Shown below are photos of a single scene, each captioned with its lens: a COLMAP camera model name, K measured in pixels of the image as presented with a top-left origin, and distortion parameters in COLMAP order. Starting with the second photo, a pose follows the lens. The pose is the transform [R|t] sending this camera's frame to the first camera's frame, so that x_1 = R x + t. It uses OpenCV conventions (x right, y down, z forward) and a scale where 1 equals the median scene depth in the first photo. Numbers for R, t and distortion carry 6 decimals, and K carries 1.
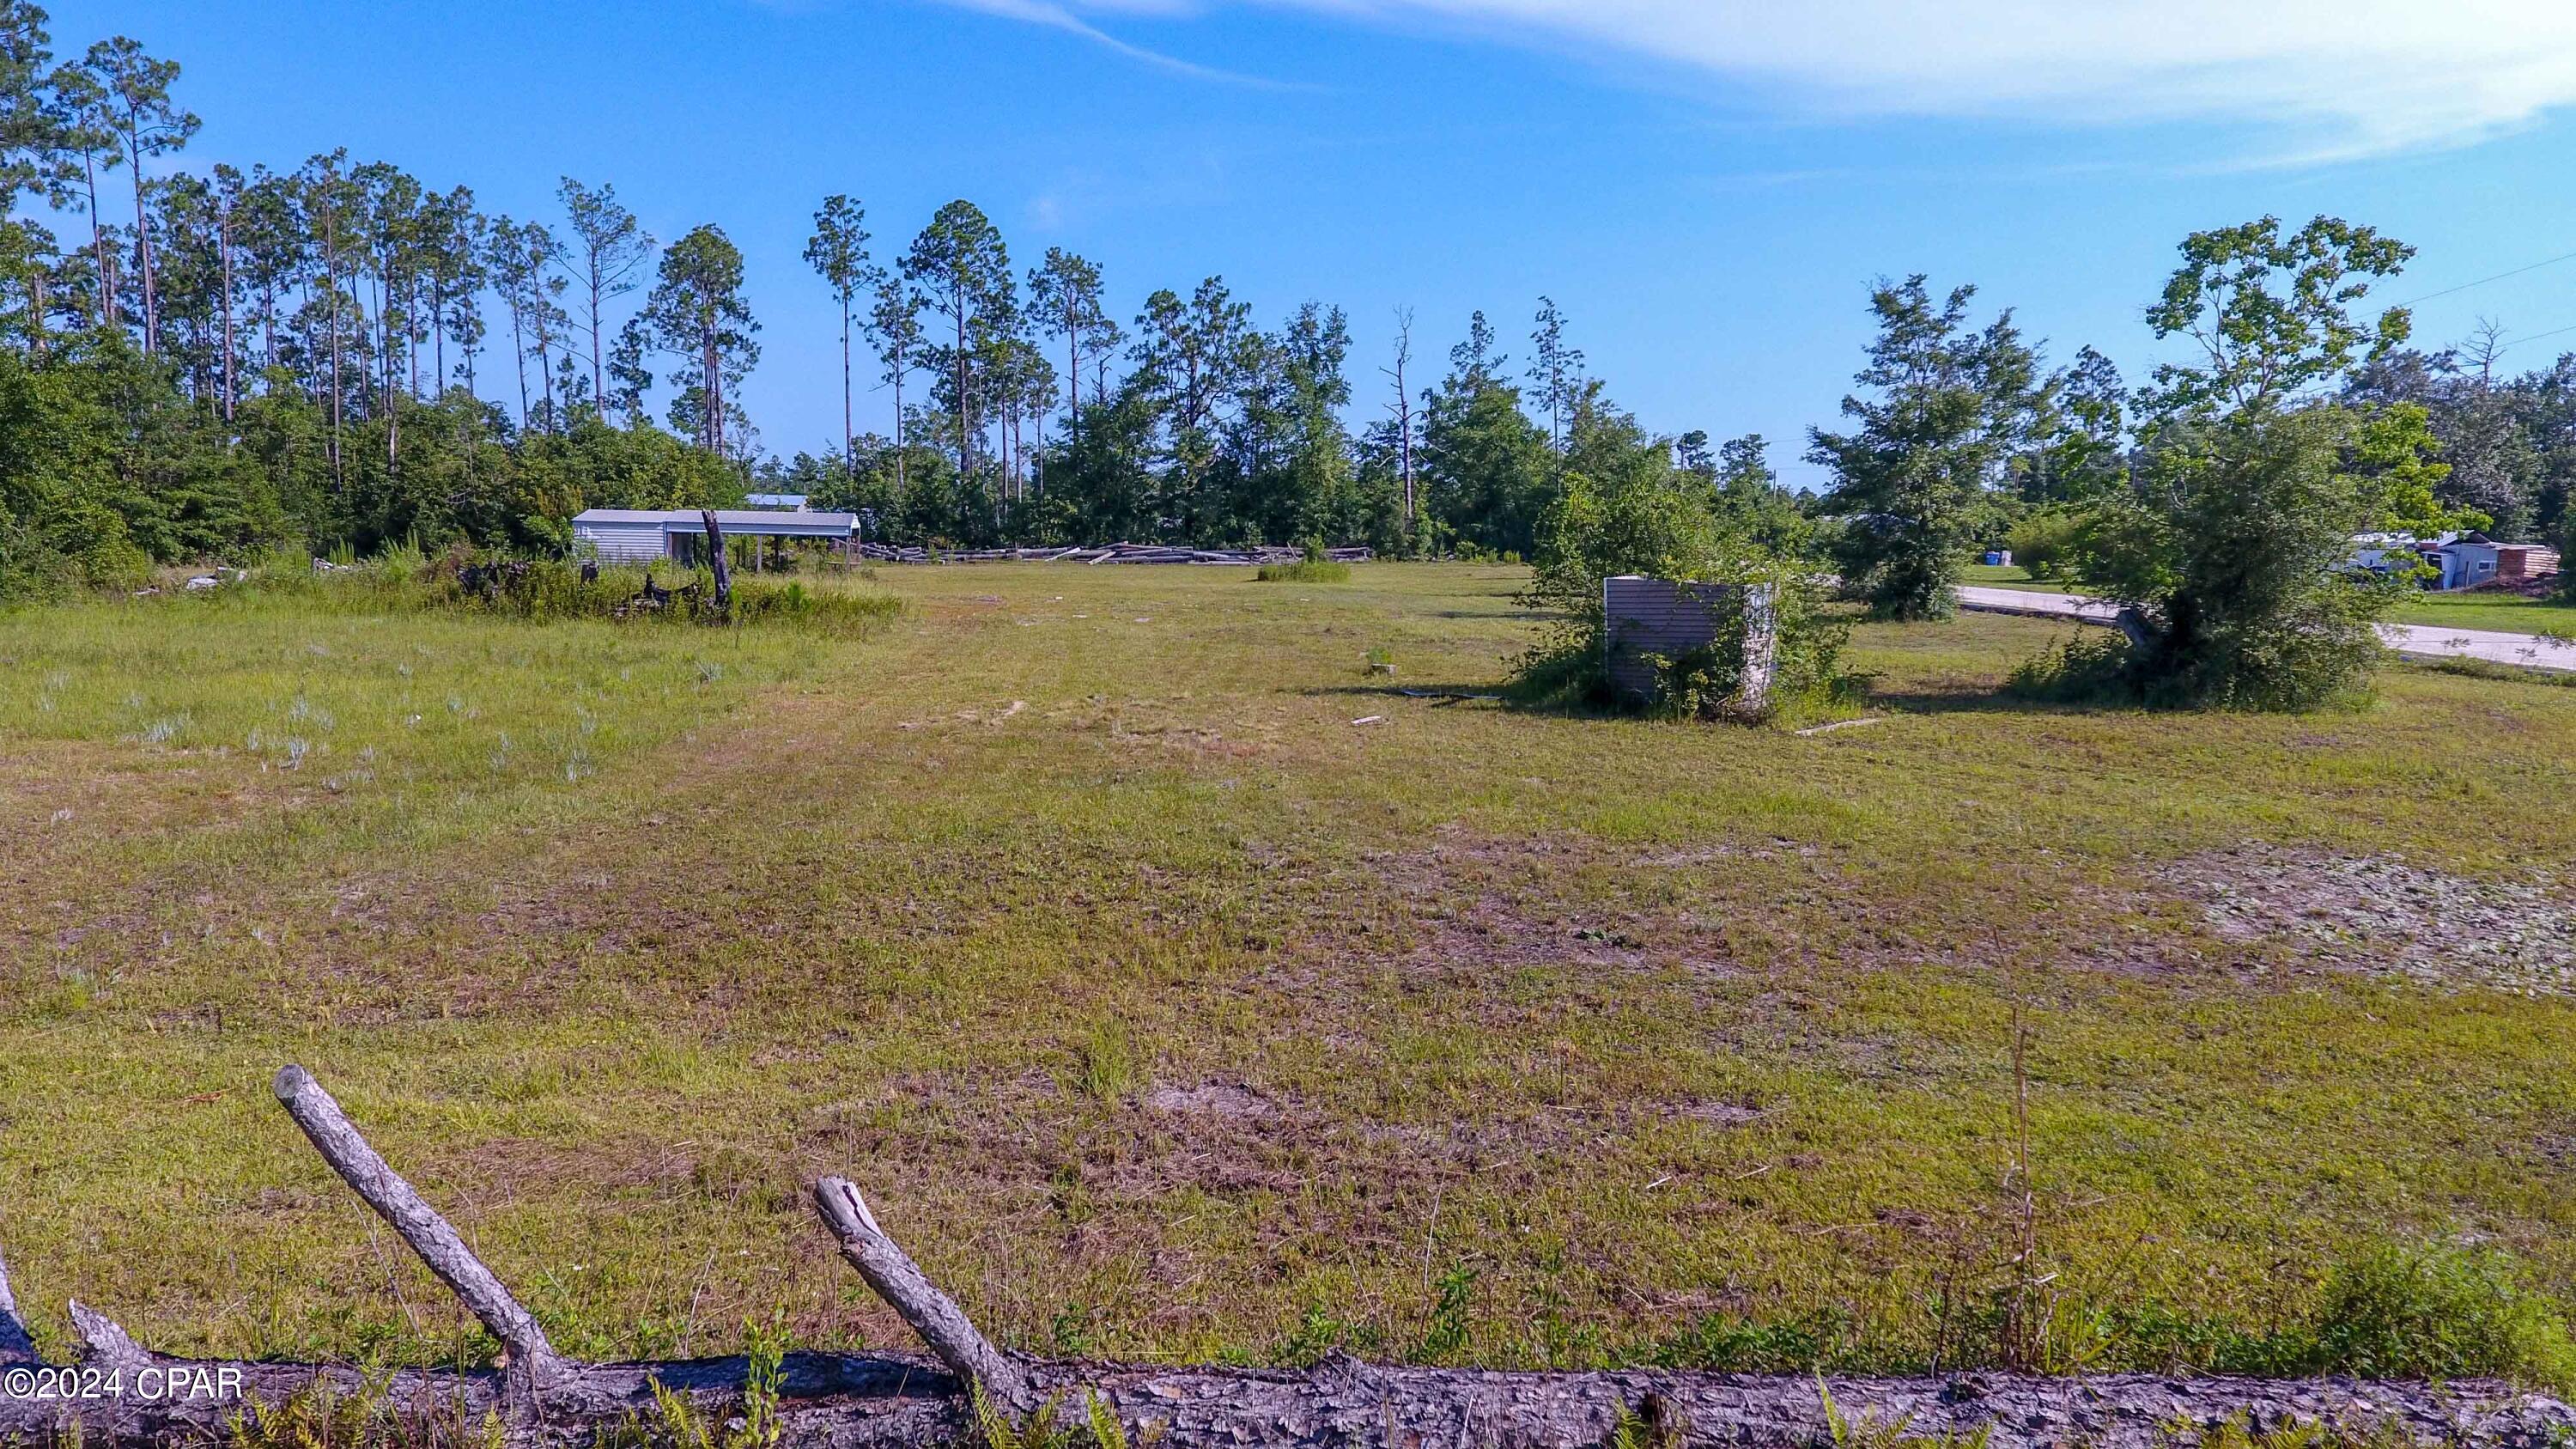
lens RADIAL K [[1495.5, 0, 1297.5], [0, 1495.5, 730.2], [0, 0, 1]] dist [-0.004988, 0.000405]
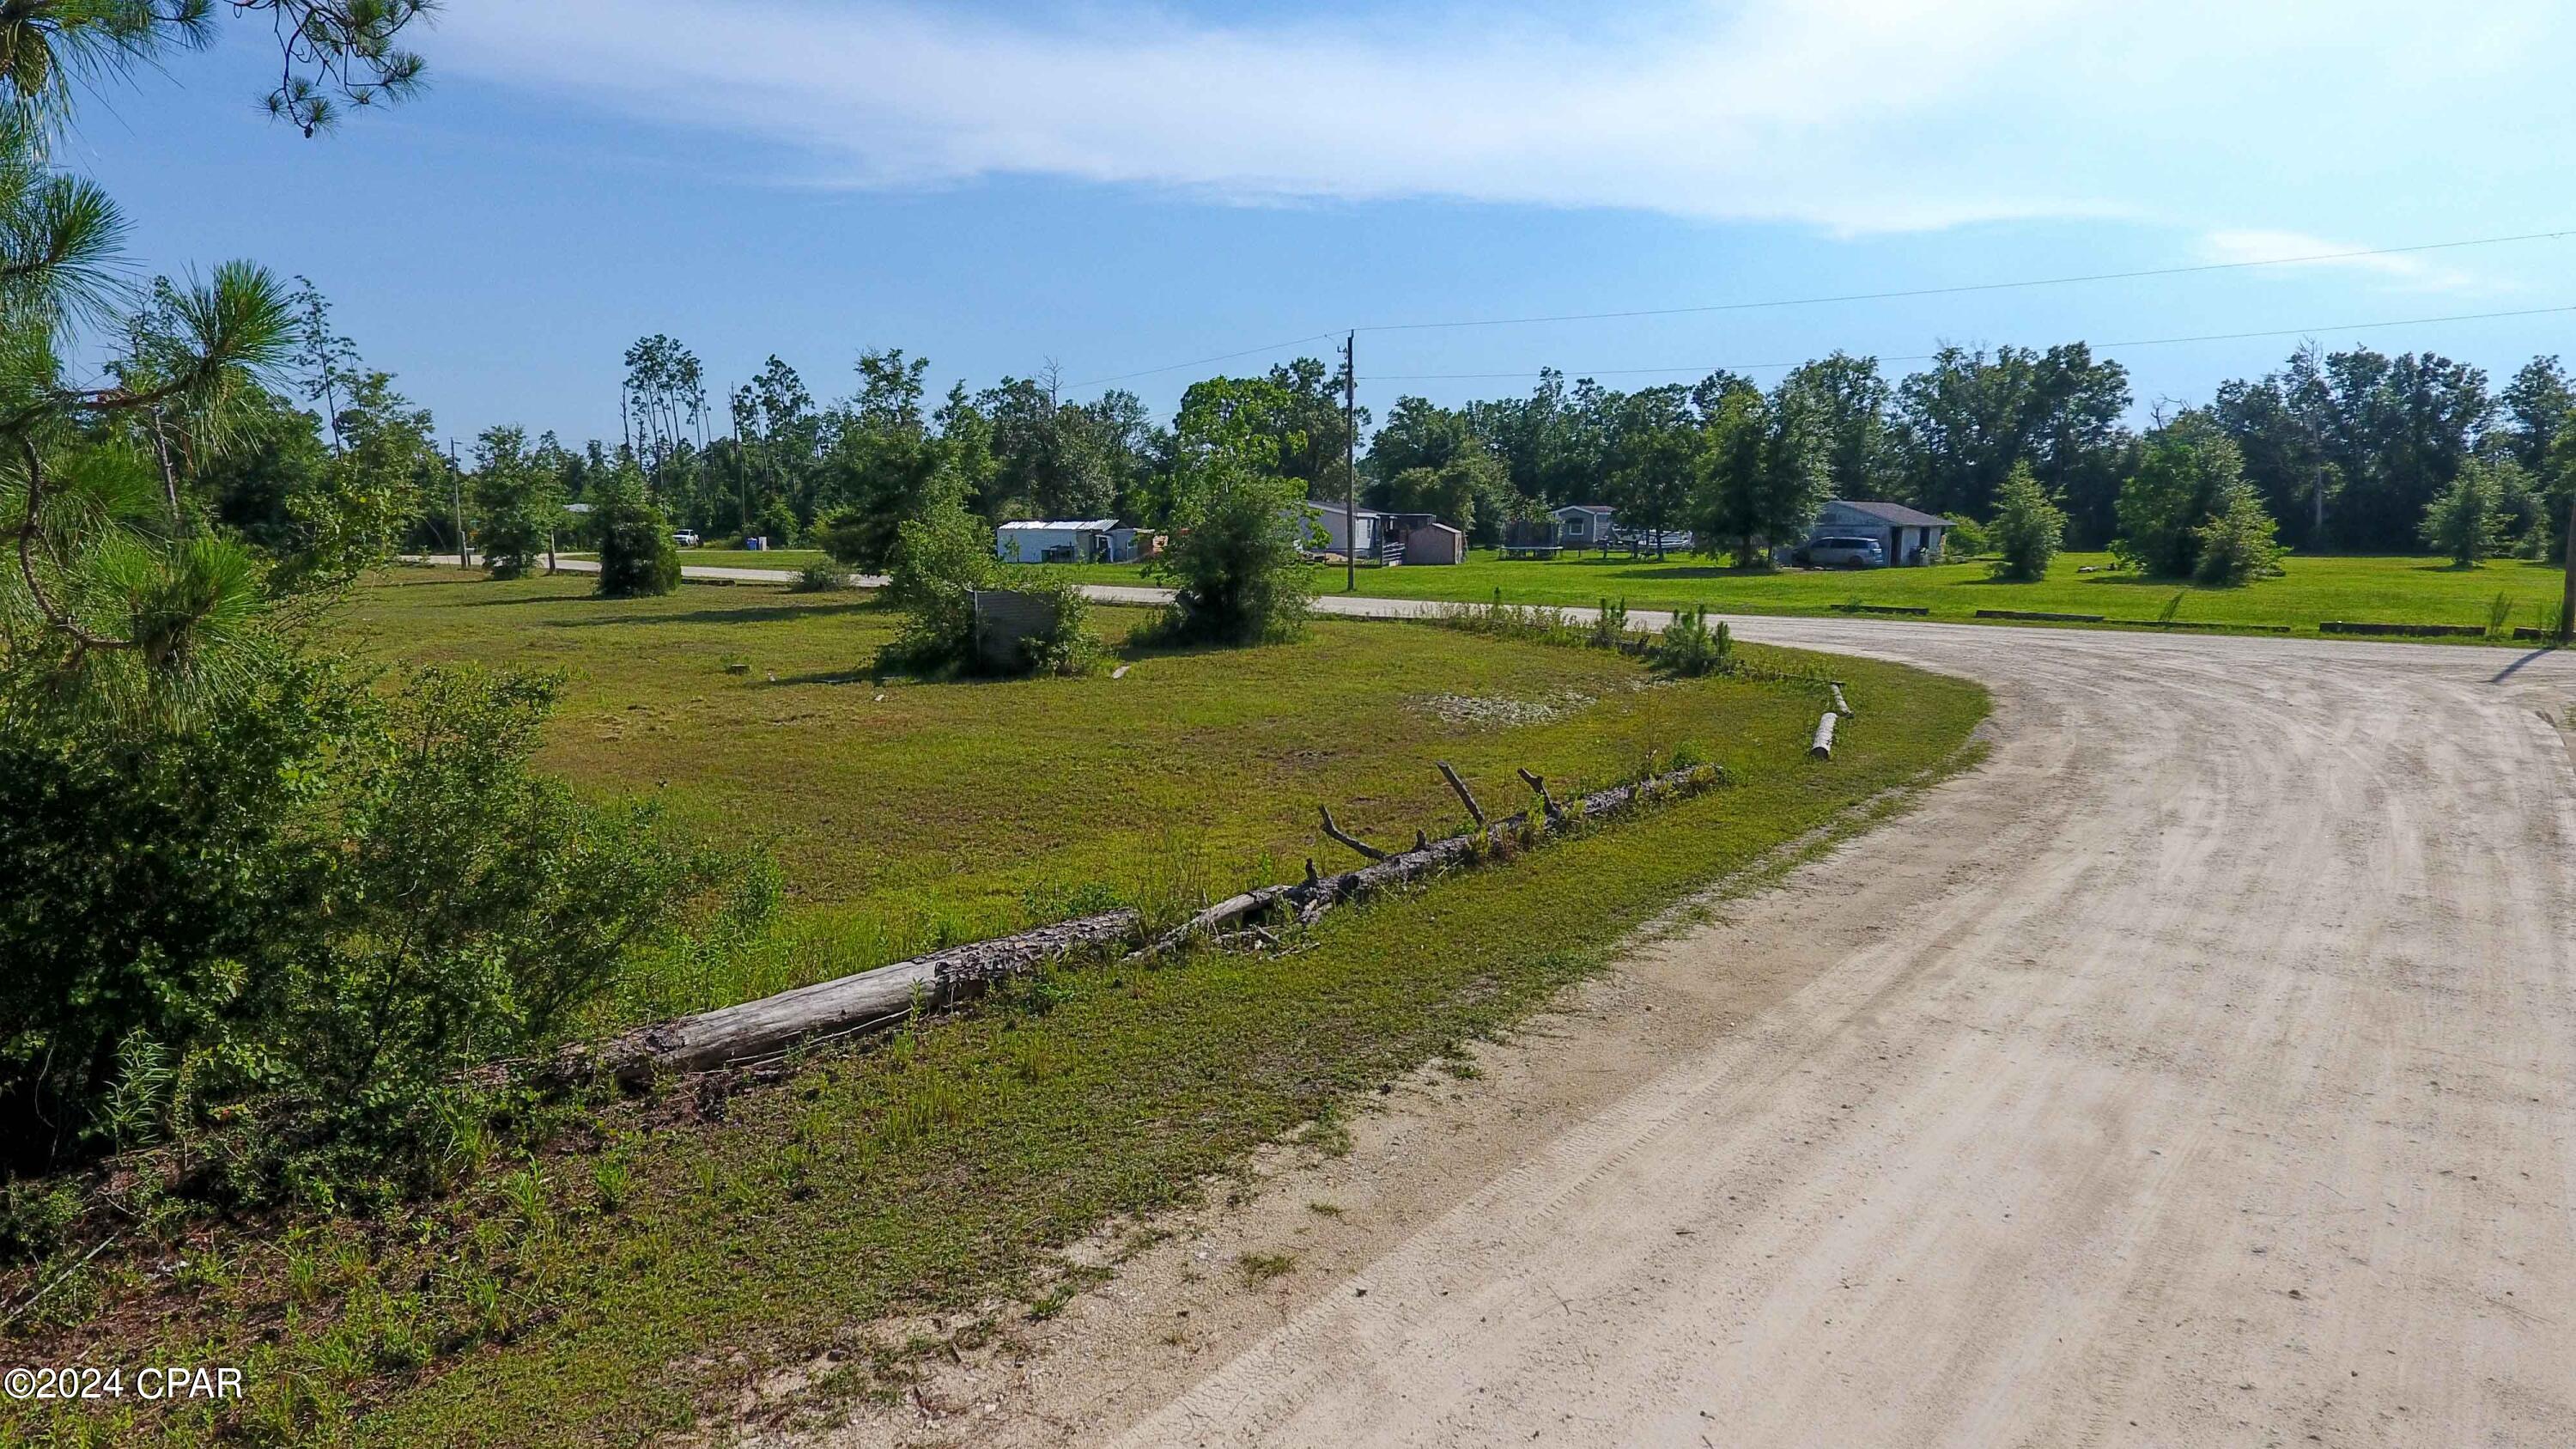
lens RADIAL K [[1495.5, 0, 1275.9], [0, 1495.5, 716.4], [0, 0, 1]] dist [-0.004988, 0.000405]
pose [[0.649364, -0.110831, 0.752358, -0.202708], [0.105329, 0.992896, 0.055355, -0.006802], [-0.753148, 0.043300, 0.656425, -0.063661]]
